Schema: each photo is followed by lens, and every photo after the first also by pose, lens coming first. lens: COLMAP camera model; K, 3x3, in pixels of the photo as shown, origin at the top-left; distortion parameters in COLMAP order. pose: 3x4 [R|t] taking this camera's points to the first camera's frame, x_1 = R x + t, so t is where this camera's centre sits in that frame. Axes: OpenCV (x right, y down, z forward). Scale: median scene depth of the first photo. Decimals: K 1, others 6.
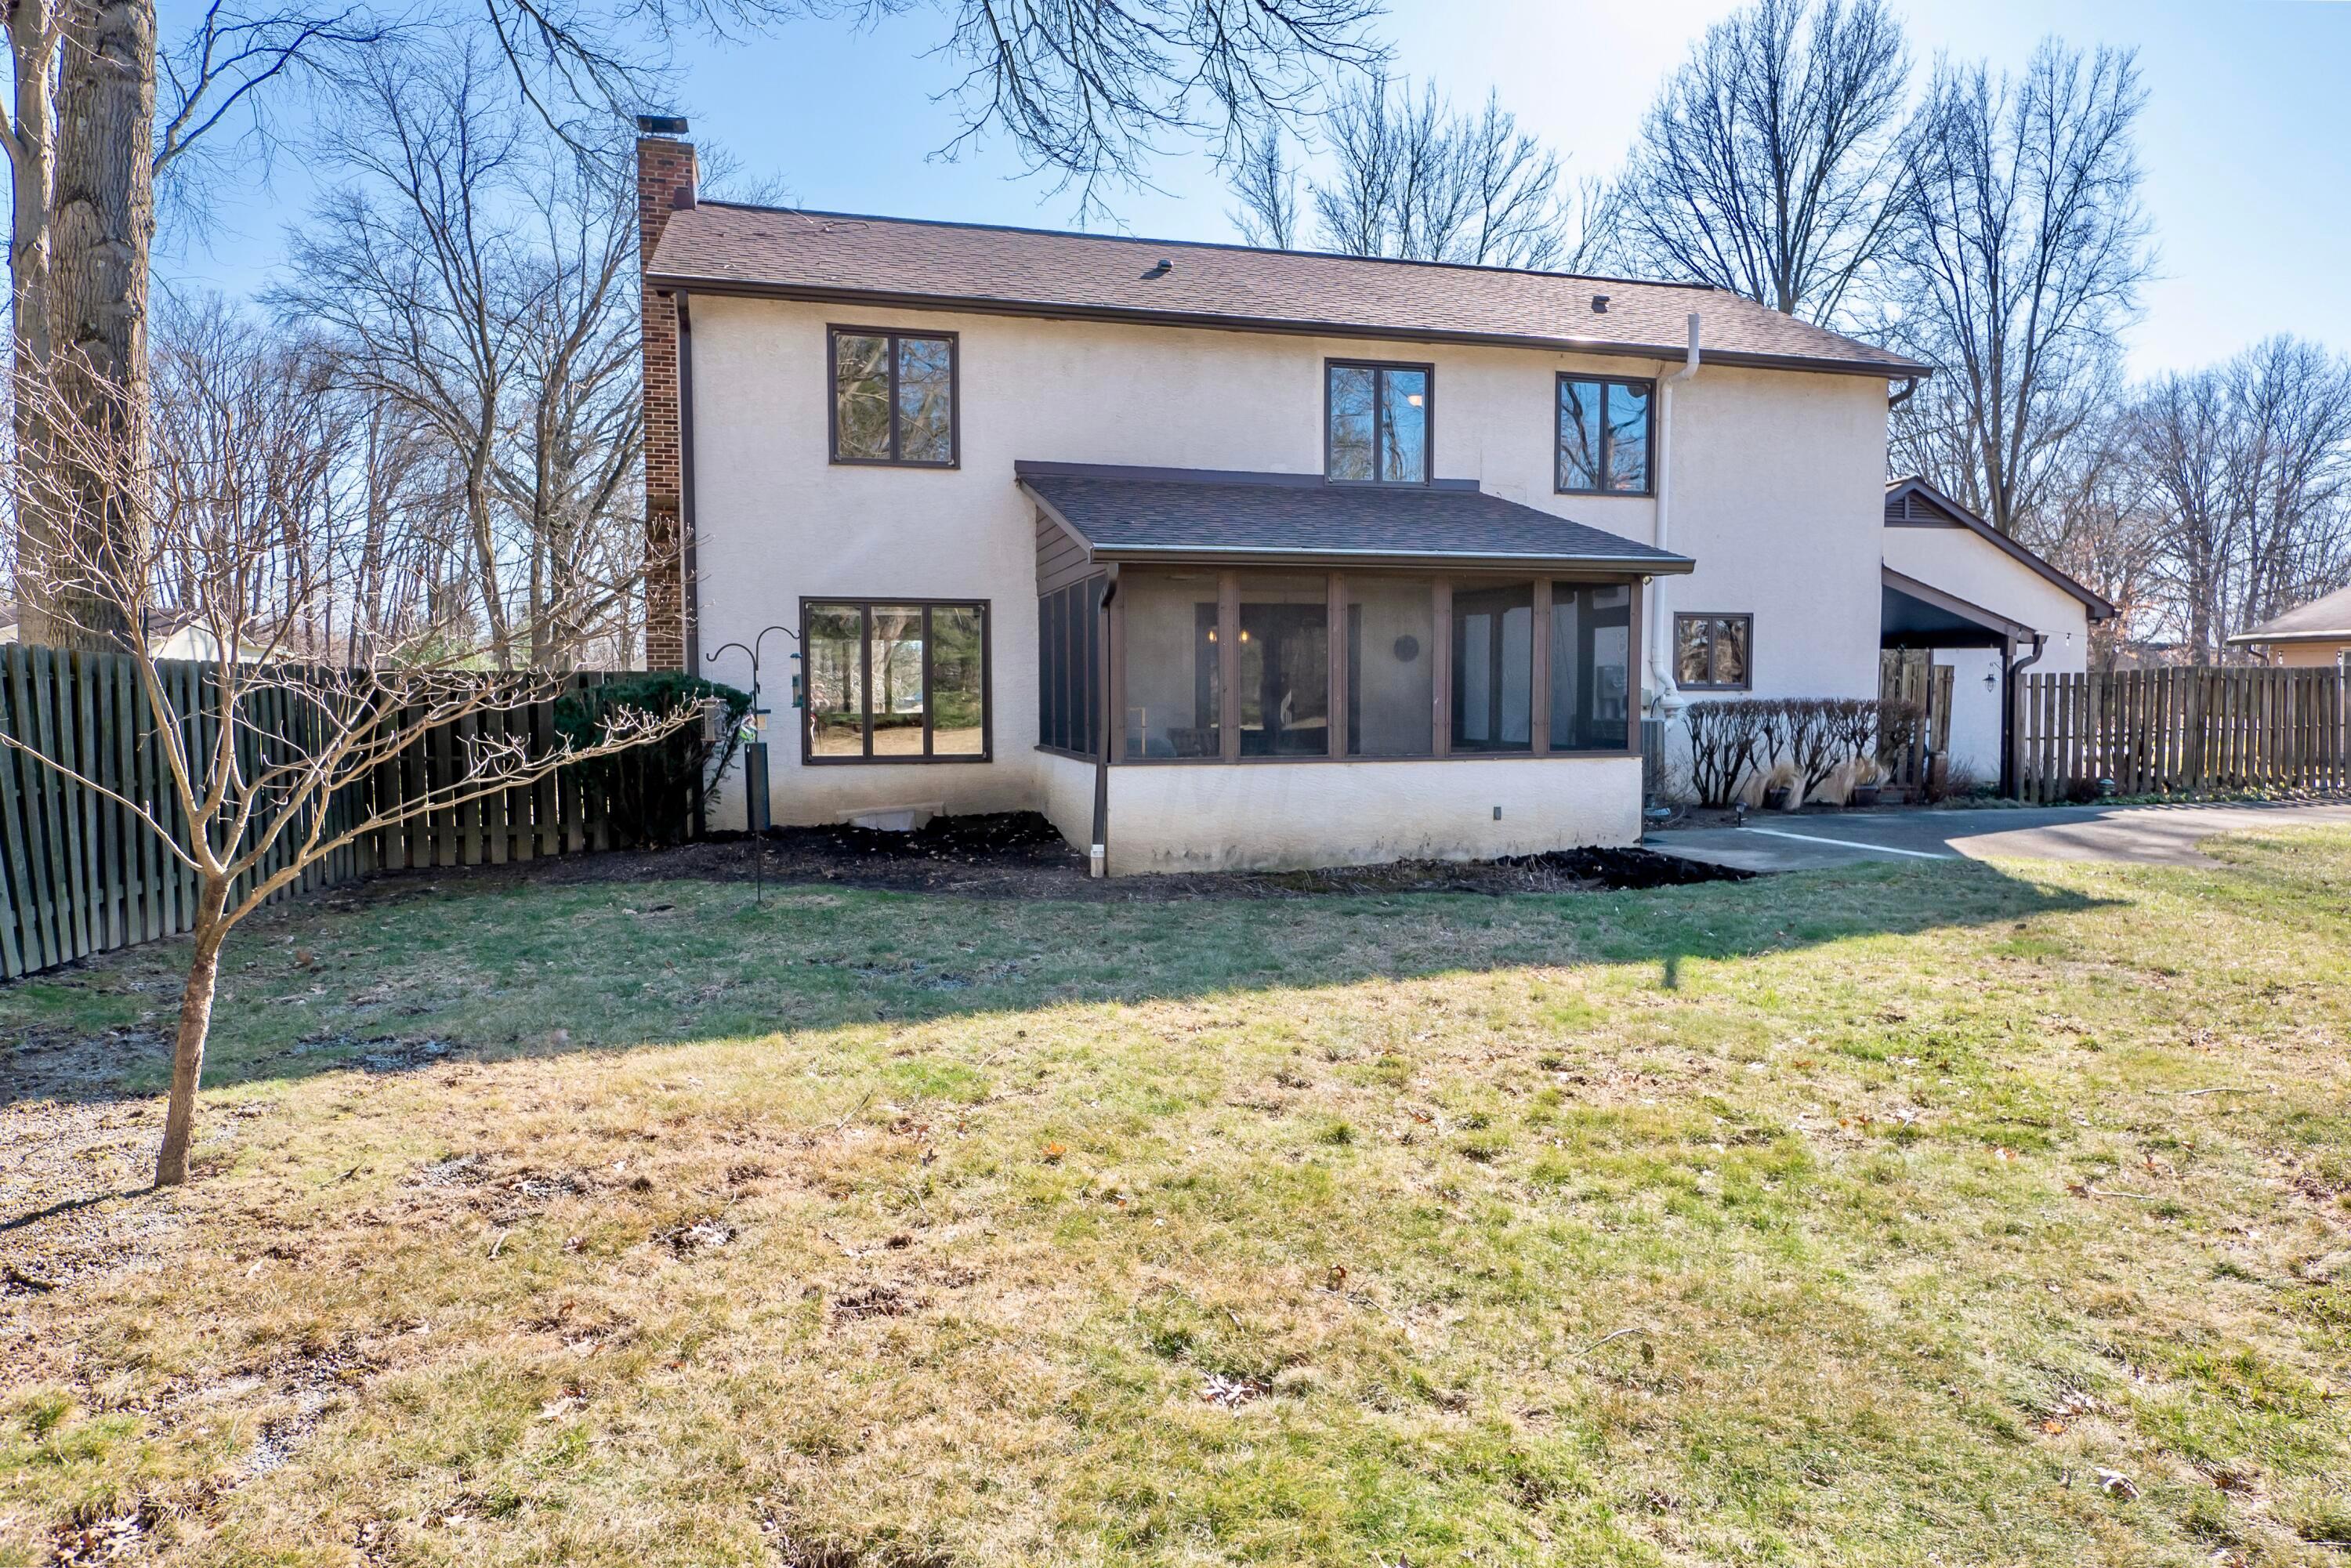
lens RADIAL K [[1327.0, 0, 1165.2], [0, 1327.0, 777.6], [0, 0, 1]] dist [0.004458, -0.000448]
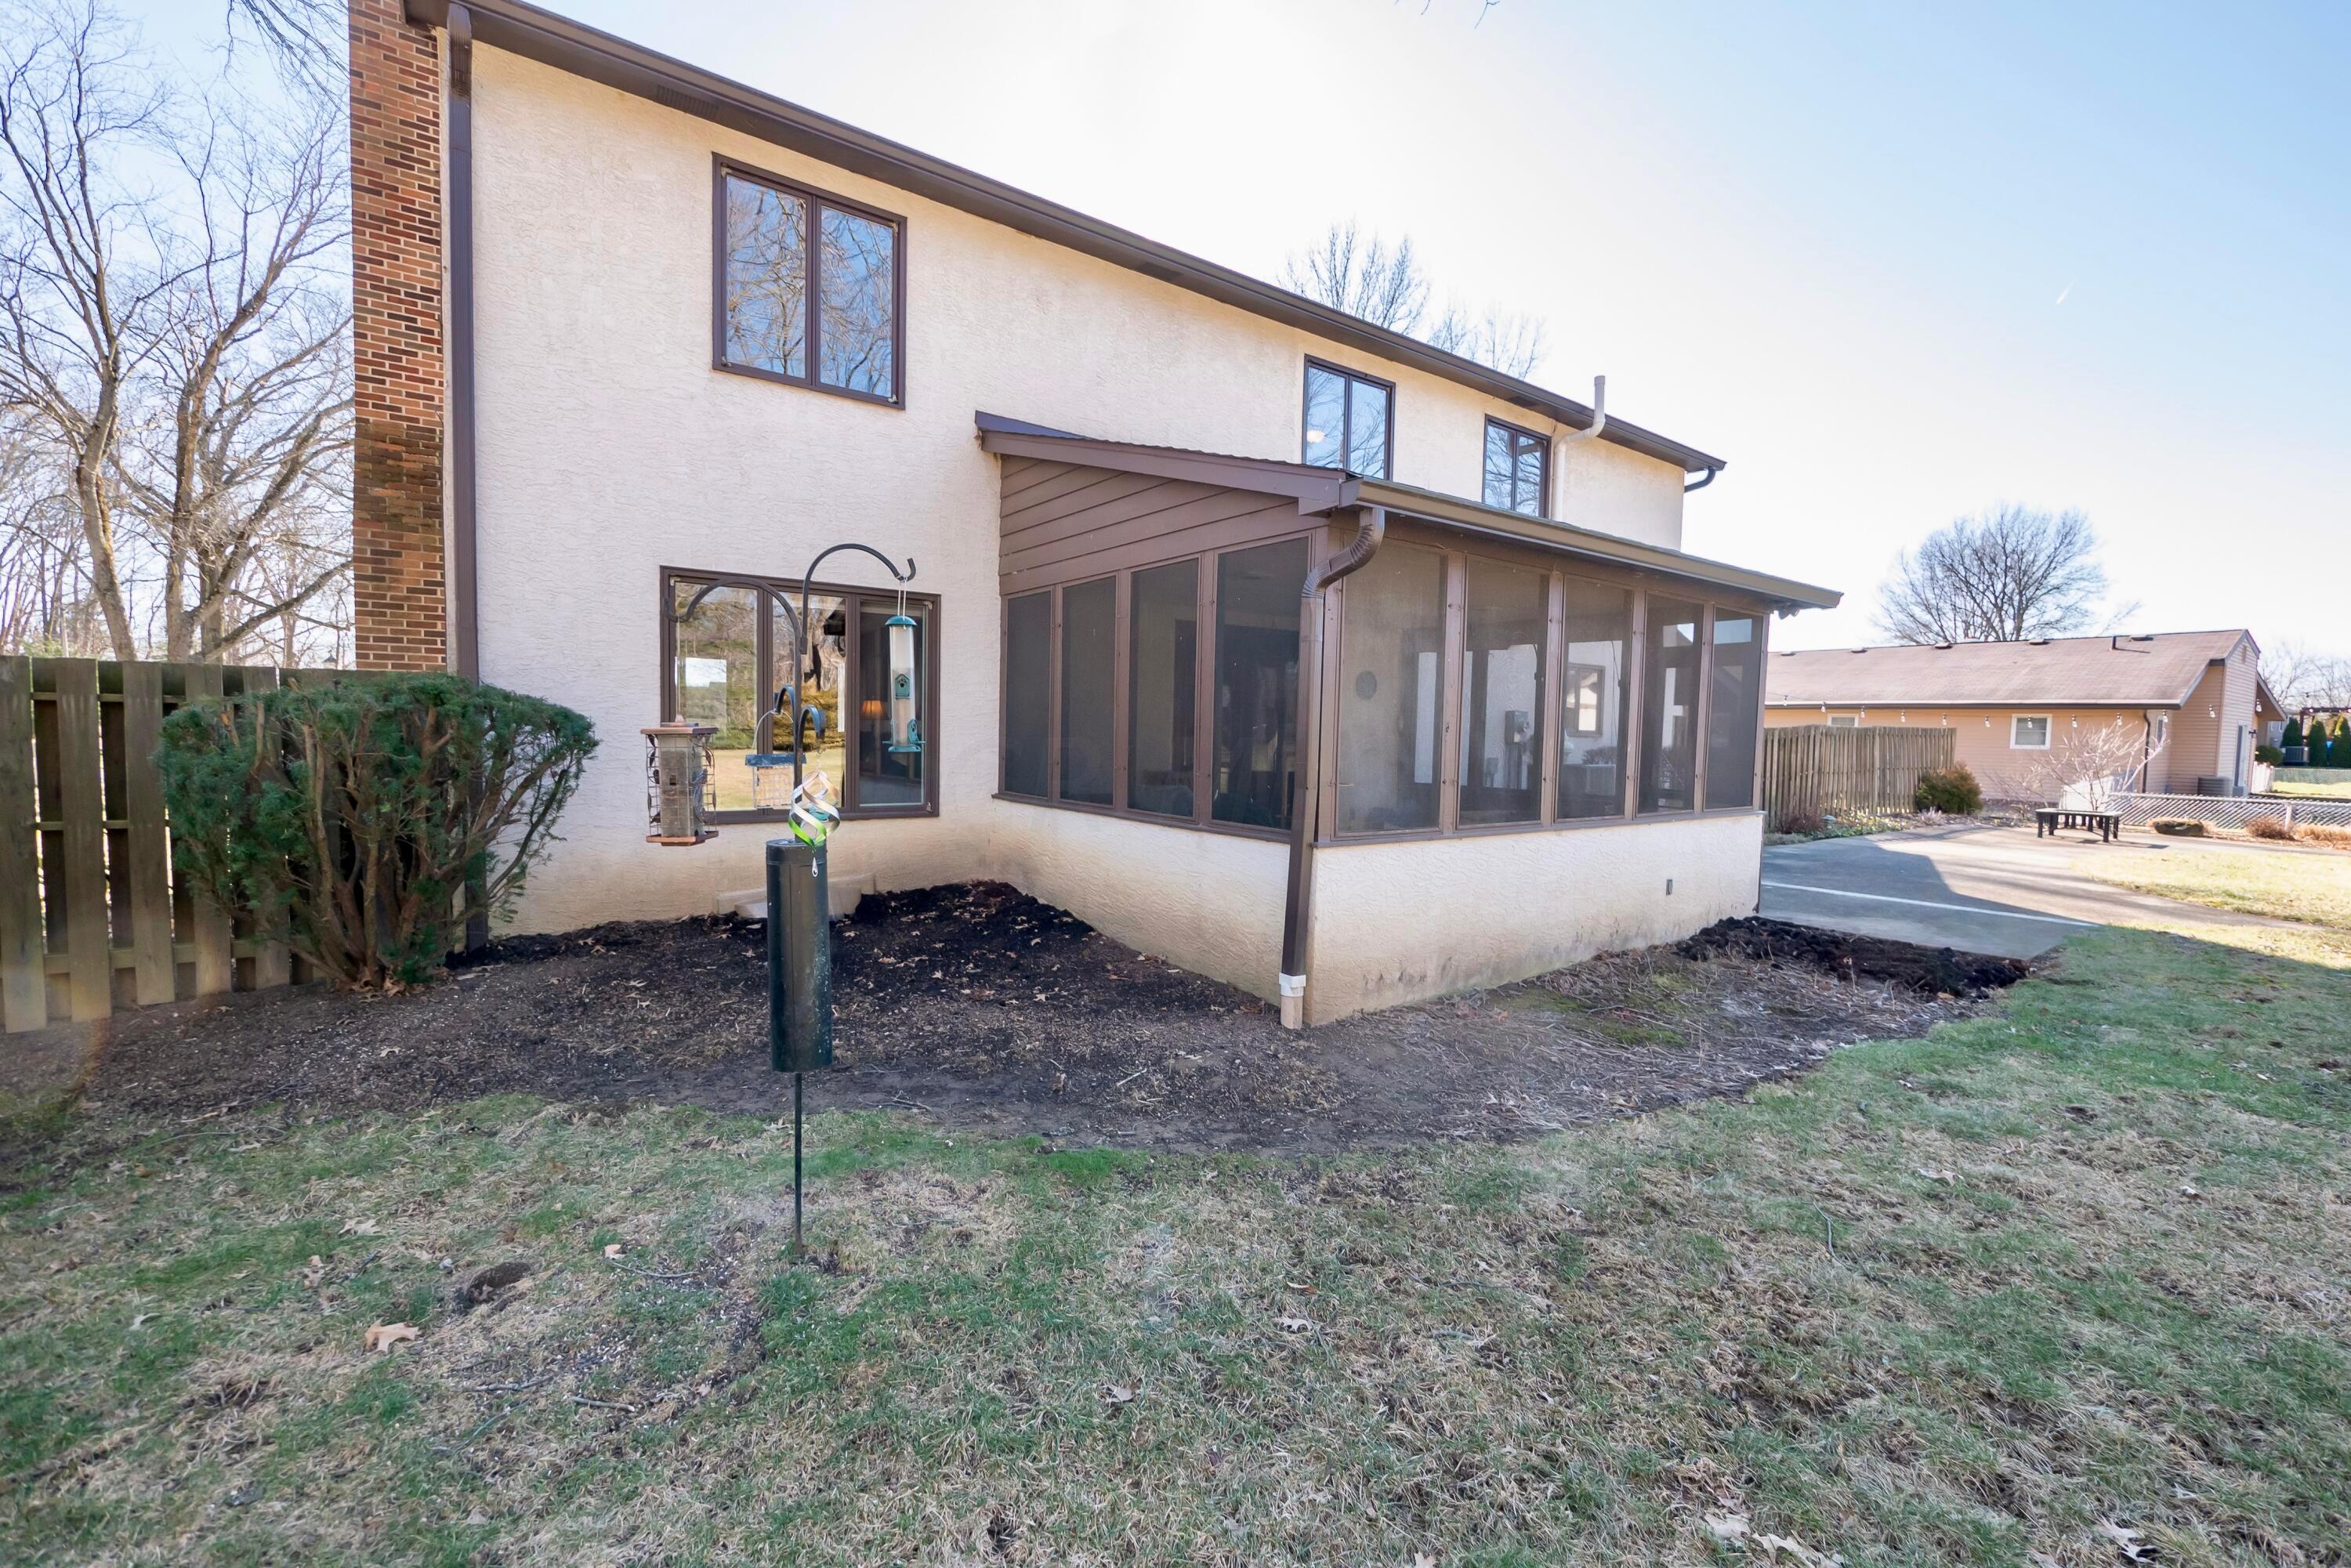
lens RADIAL K [[977.8, 0, 1192.0], [0, 977.8, 781.9], [0, 0, 1]] dist [-0.005498, -0.001453]
pose [[0.934903, 0.001829, 0.354898, -0.194111], [0.000989, 0.999969, -0.007757, -0.026966], [-0.354901, 0.007603, 0.934873, 0.448151]]
